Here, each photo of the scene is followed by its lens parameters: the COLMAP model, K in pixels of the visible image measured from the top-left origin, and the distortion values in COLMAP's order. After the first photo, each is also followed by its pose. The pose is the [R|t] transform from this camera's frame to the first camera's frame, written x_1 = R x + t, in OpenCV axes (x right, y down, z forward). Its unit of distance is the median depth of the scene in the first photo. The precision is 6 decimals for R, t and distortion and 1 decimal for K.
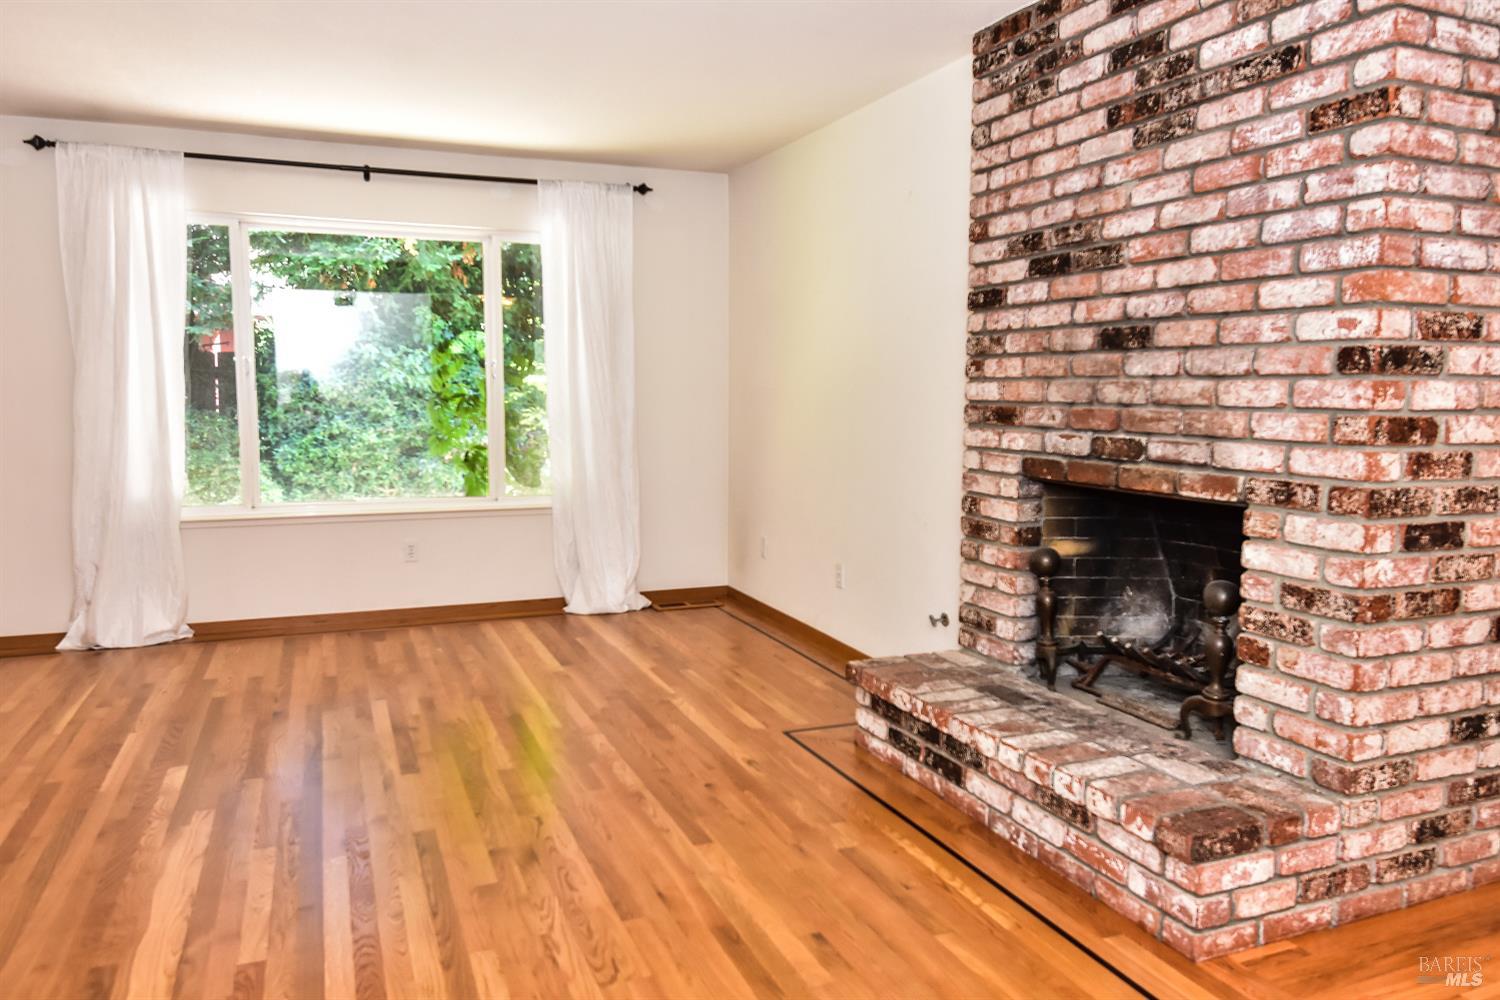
lens RADIAL K [[1066.3, 0, 750.0], [0, 1066.3, 500.0], [0, 0, 1]] dist [0.028301, -0.046521]
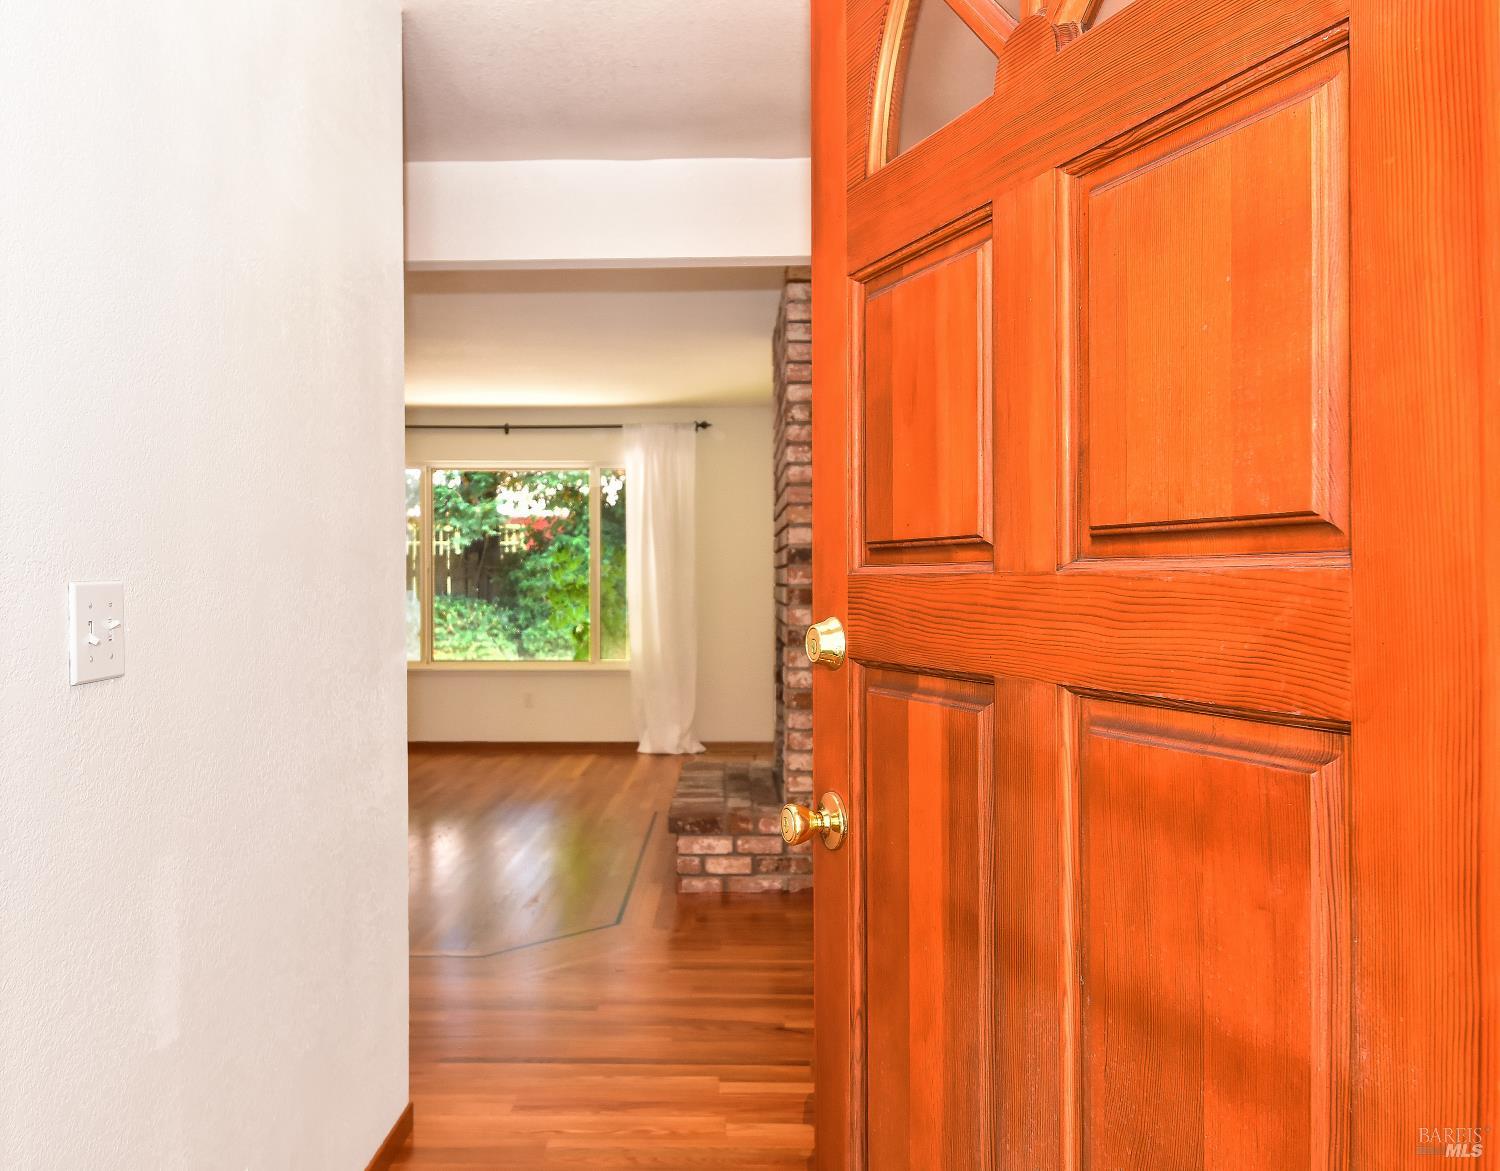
lens RADIAL K [[1357.5, 0, 750.0], [0, 1357.5, 585.5], [0, 0, 1]] dist [0.007022, 0.000633]
pose [[0.914331, -0.004701, -0.404941, 1.374148], [-0.037155, 0.994741, -0.095441, 0.127033], [0.403261, 0.102310, 0.909348, -1.009685]]
